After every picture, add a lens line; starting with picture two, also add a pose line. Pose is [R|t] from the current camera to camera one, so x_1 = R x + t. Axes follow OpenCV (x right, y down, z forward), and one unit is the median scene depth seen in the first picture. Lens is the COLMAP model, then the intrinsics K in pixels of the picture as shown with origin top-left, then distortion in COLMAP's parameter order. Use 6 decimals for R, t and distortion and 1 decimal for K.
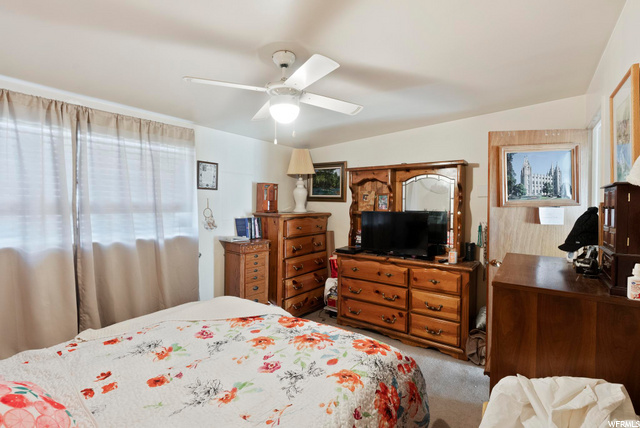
lens RADIAL K [[294.6, 0, 318.8], [0, 294.6, 209.1], [0, 0, 1]] dist [-0.002654, -0.000130]
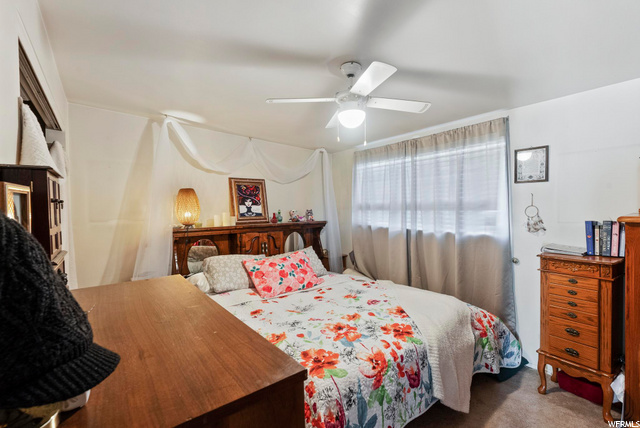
lens RADIAL K [[294.6, 0, 318.8], [0, 294.6, 209.1], [0, 0, 1]] dist [-0.002654, -0.000130]
pose [[-0.282501, -0.004858, -0.959255, 0.749073], [-0.008517, 0.999960, -0.002555, 0.017640], [0.959229, 0.007448, -0.282531, 0.917642]]
